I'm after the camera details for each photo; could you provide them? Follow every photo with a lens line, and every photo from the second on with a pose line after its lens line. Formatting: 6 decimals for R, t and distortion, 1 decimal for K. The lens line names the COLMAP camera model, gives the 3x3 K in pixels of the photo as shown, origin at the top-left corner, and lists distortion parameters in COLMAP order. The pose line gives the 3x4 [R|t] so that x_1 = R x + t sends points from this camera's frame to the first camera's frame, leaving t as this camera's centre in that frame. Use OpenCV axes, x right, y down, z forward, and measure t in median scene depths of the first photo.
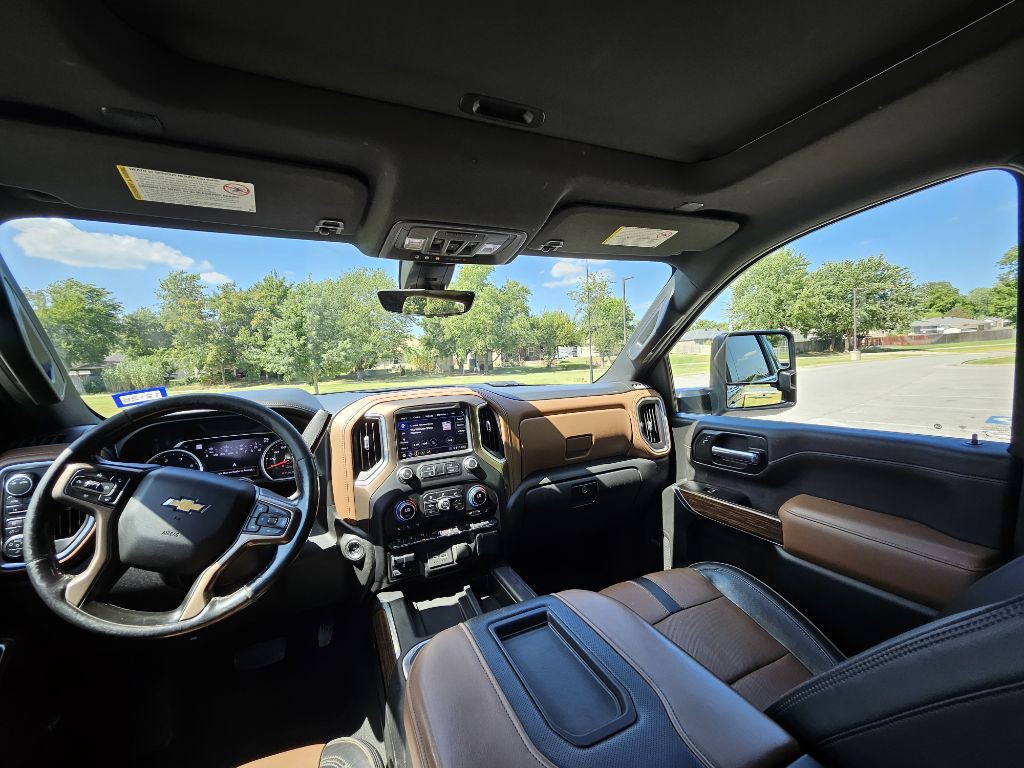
lens RADIAL K [[405.5, 0, 512.0], [0, 405.5, 384.0], [0, 0, 1]] dist [0.001510, -0.000081]
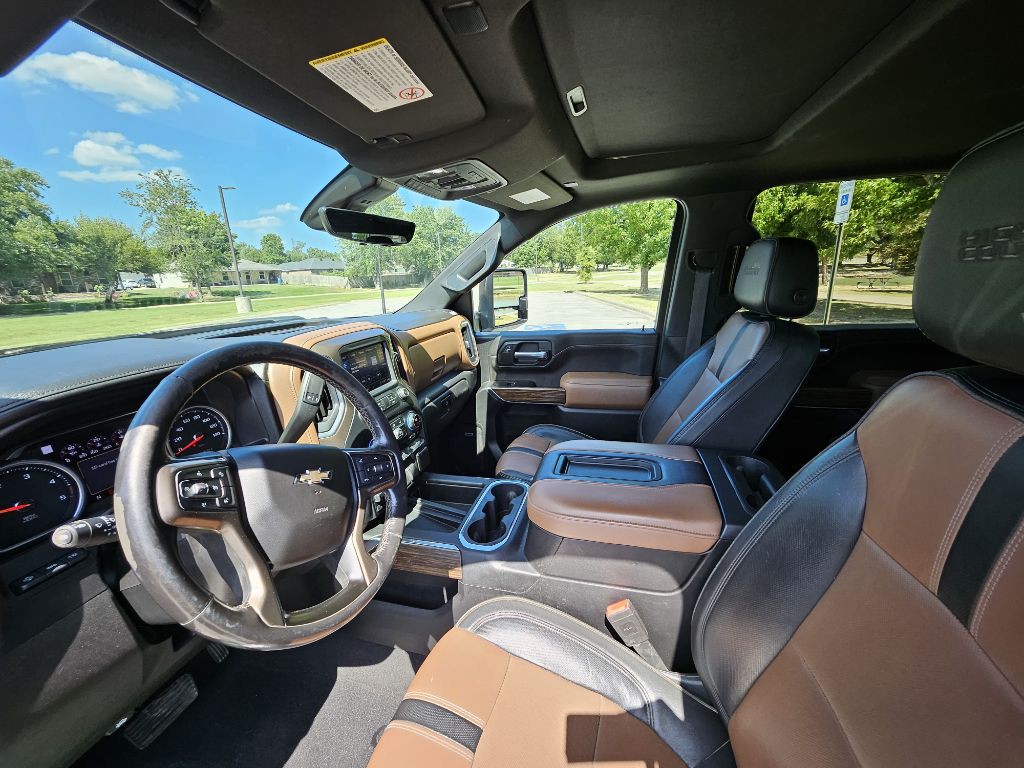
lens RADIAL K [[405.6, 0, 511.6], [0, 405.6, 375.4], [0, 0, 1]] dist [0.013244, -0.000043]
pose [[0.631224, -0.163925, 0.758079, -0.539579], [0.052572, 0.984205, 0.169047, -0.007465], [-0.773816, -0.066853, 0.629872, 0.095430]]
